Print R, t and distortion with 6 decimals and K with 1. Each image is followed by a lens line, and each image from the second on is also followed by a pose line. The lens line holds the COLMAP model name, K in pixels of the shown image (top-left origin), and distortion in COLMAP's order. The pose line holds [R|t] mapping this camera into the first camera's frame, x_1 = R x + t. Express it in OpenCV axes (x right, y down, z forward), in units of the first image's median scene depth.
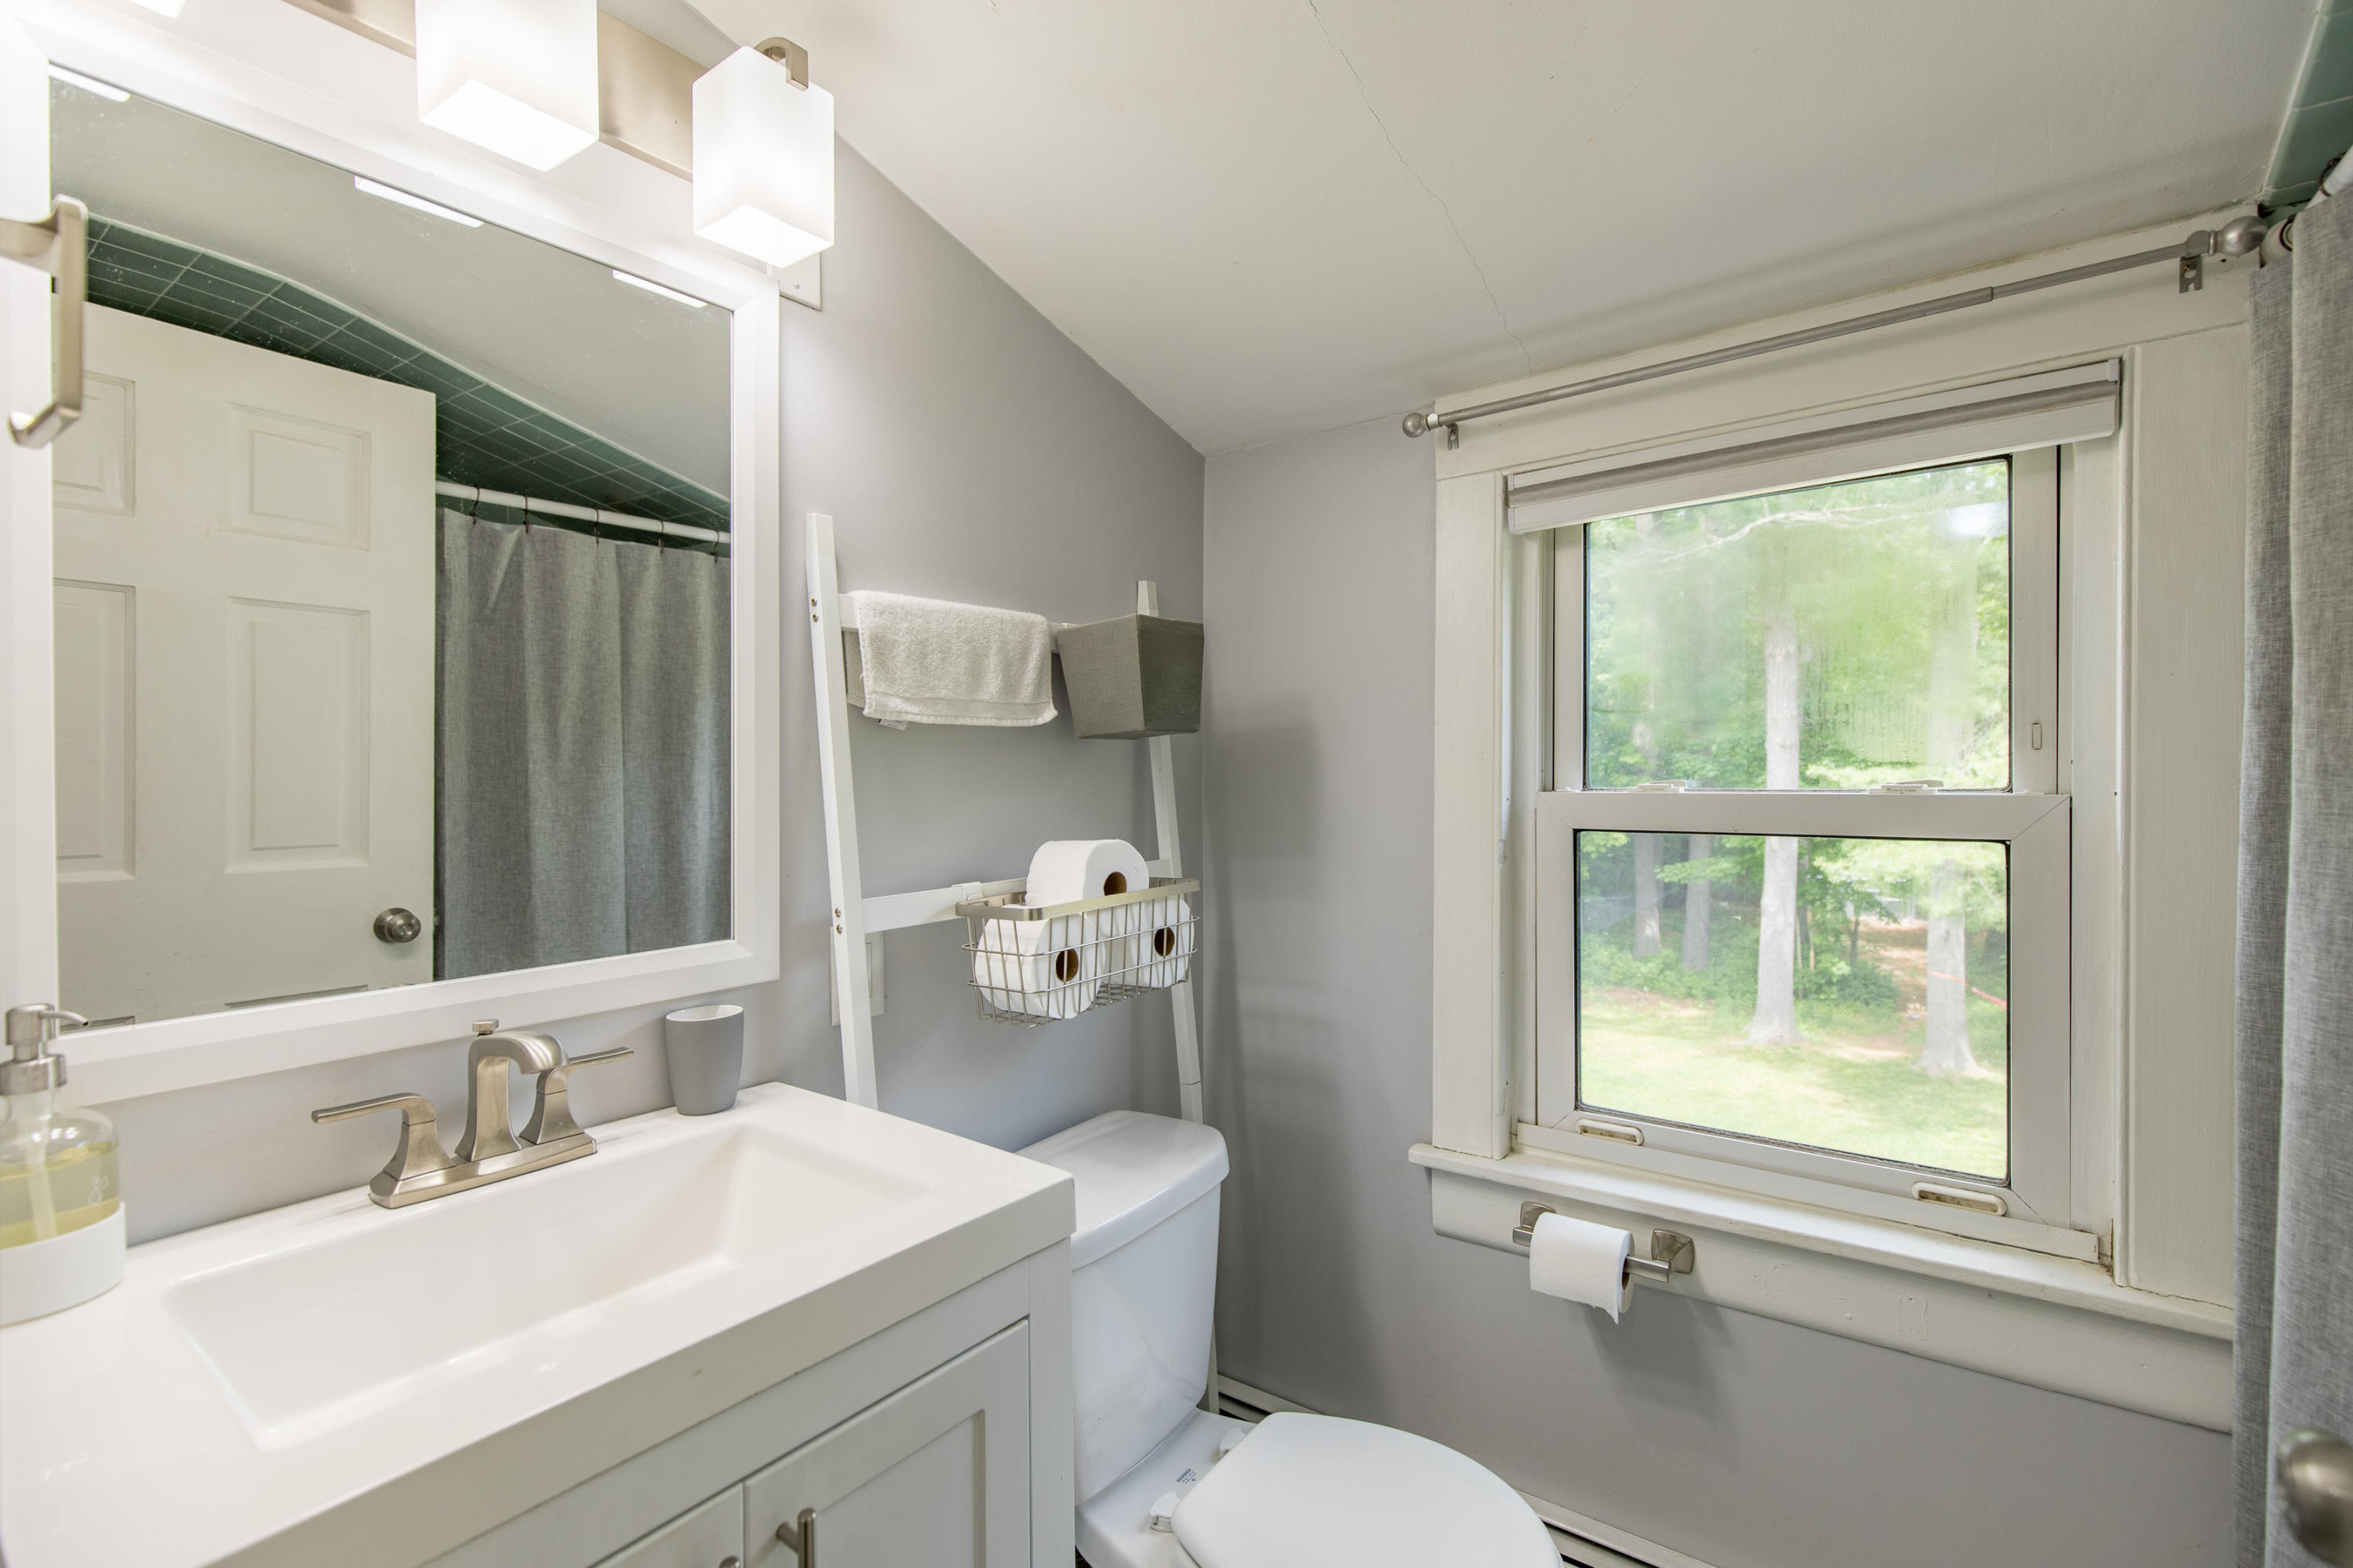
lens RADIAL K [[1056.1, 0, 1173.2], [0, 1056.1, 778.2], [0, 0, 1]] dist [0.002875, -0.002449]
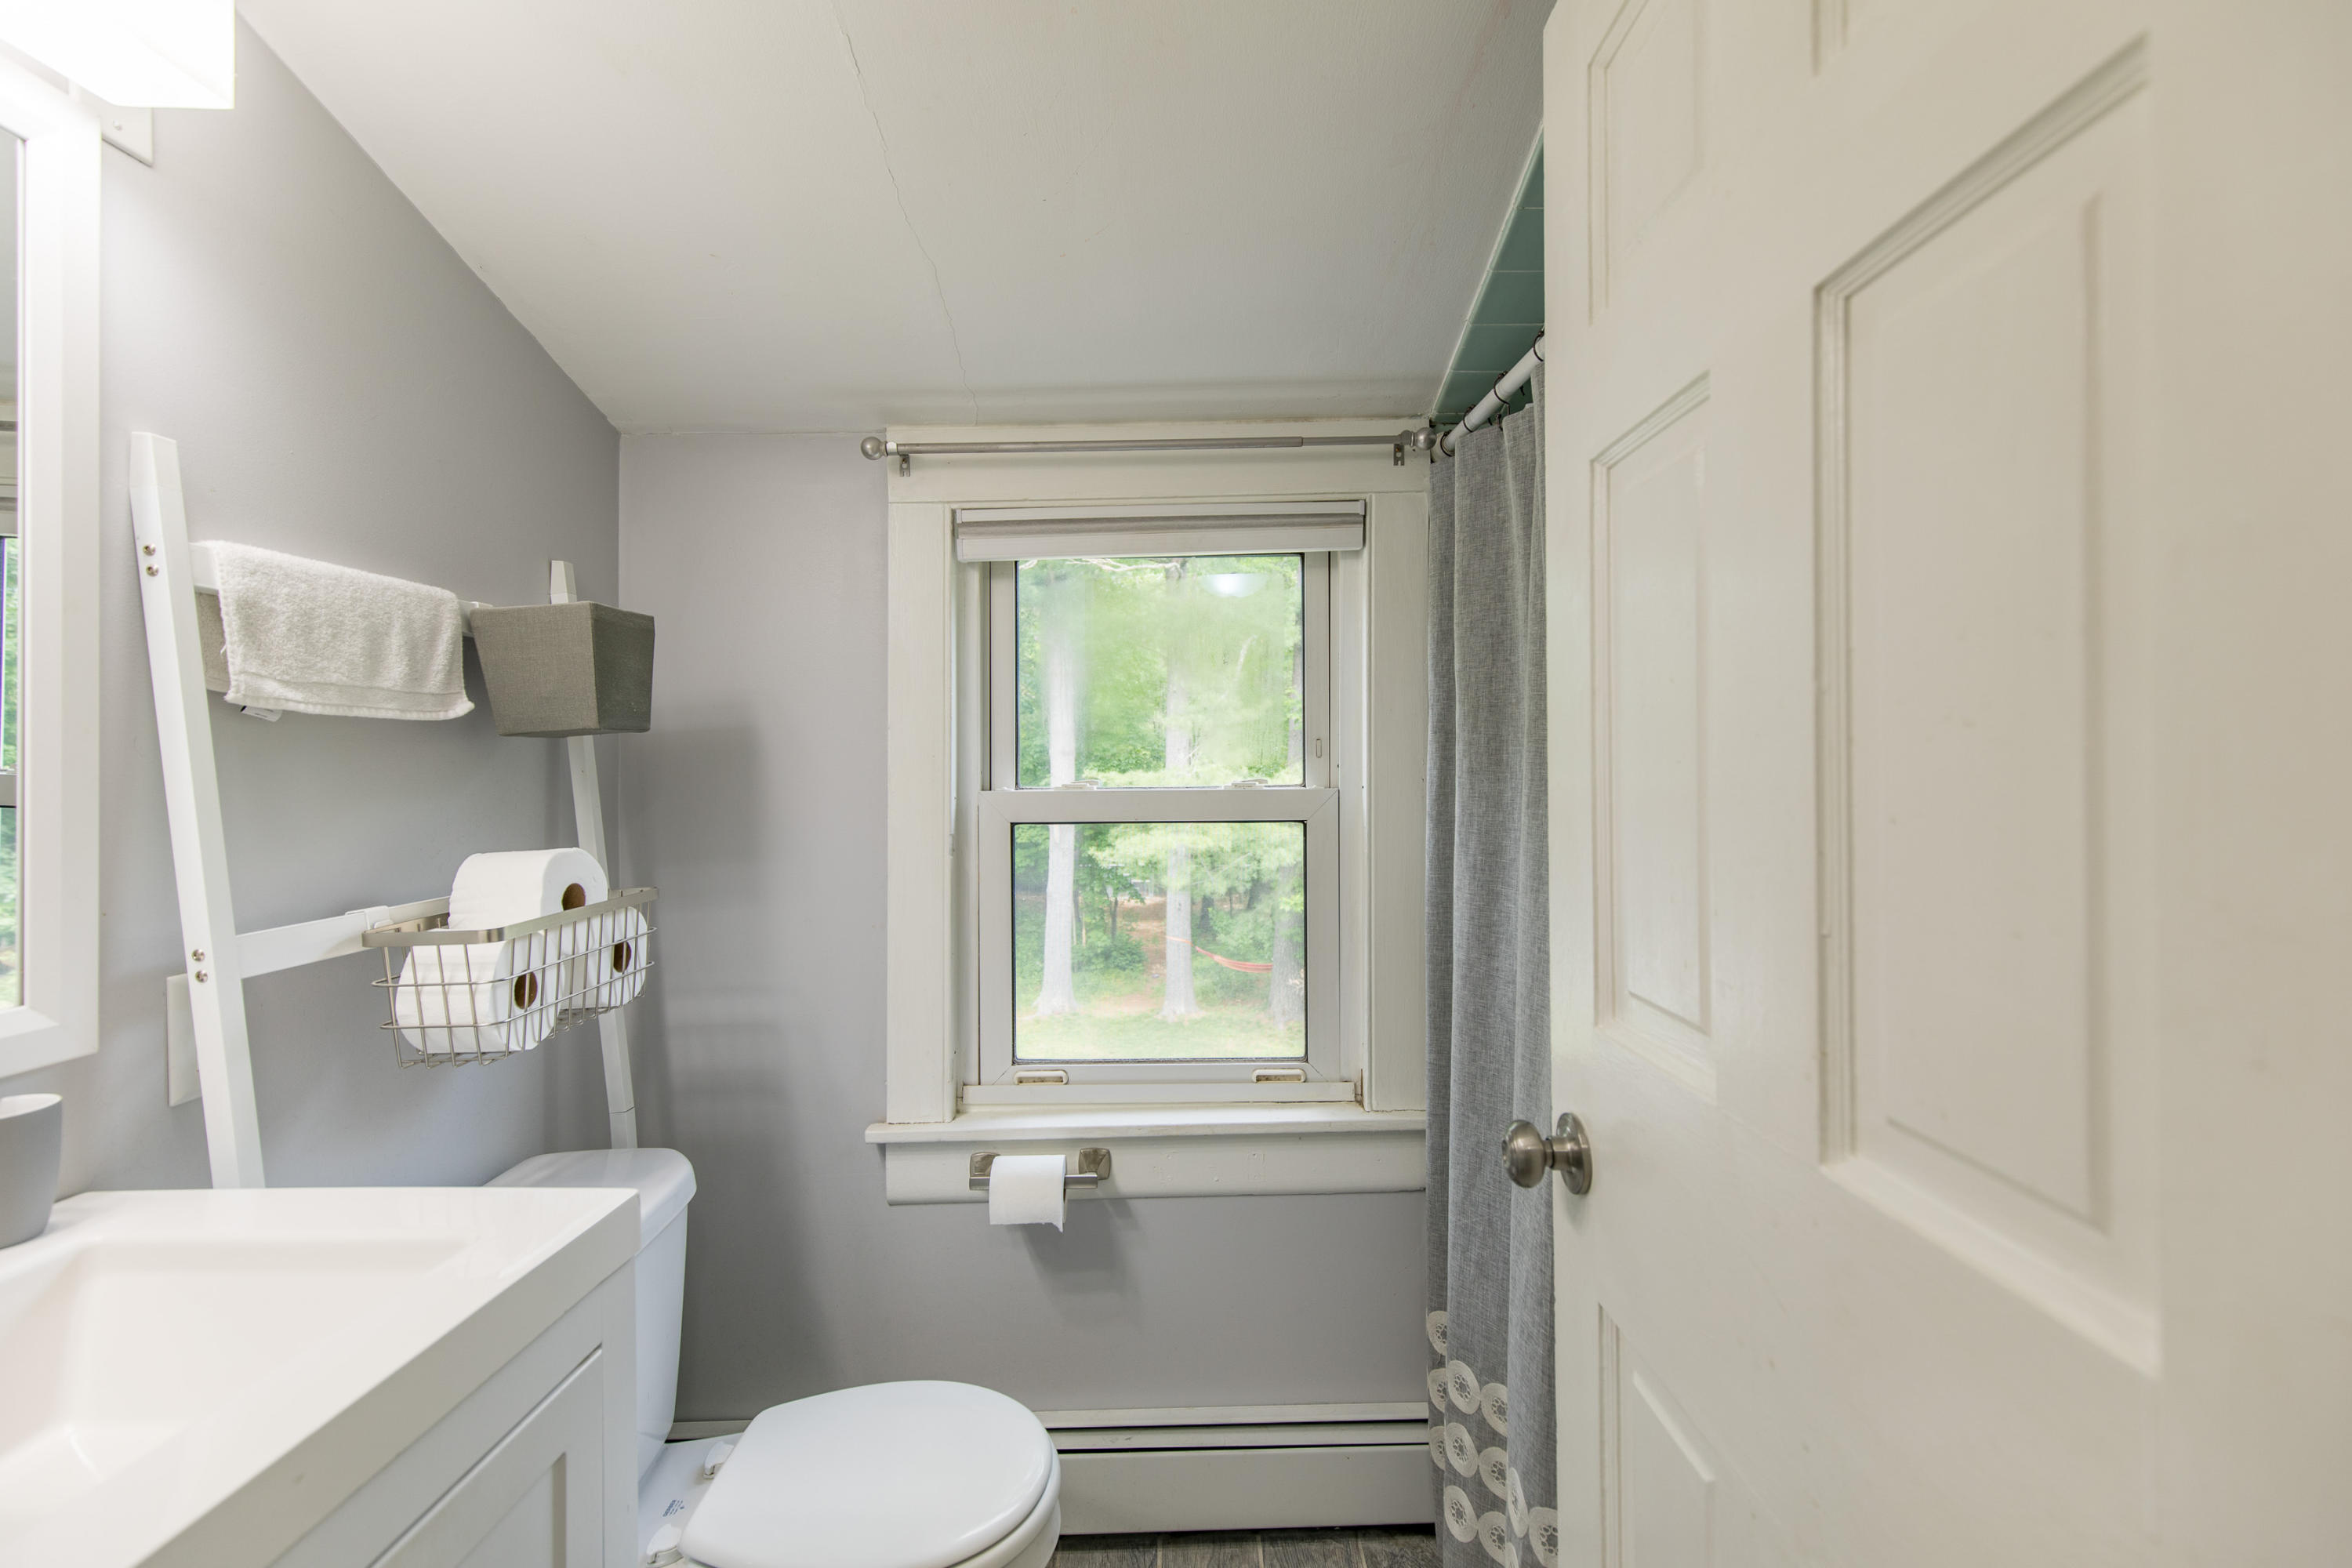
lens RADIAL K [[1055.6, 0, 1192.2], [0, 1055.6, 778.0], [0, 0, 1]] dist [0.002875, -0.002449]
pose [[0.798321, -0.003405, 0.602223, -0.187563], [0.005571, 0.999983, -0.001730, 0.002551], [-0.602207, 0.004736, 0.798326, -0.052269]]
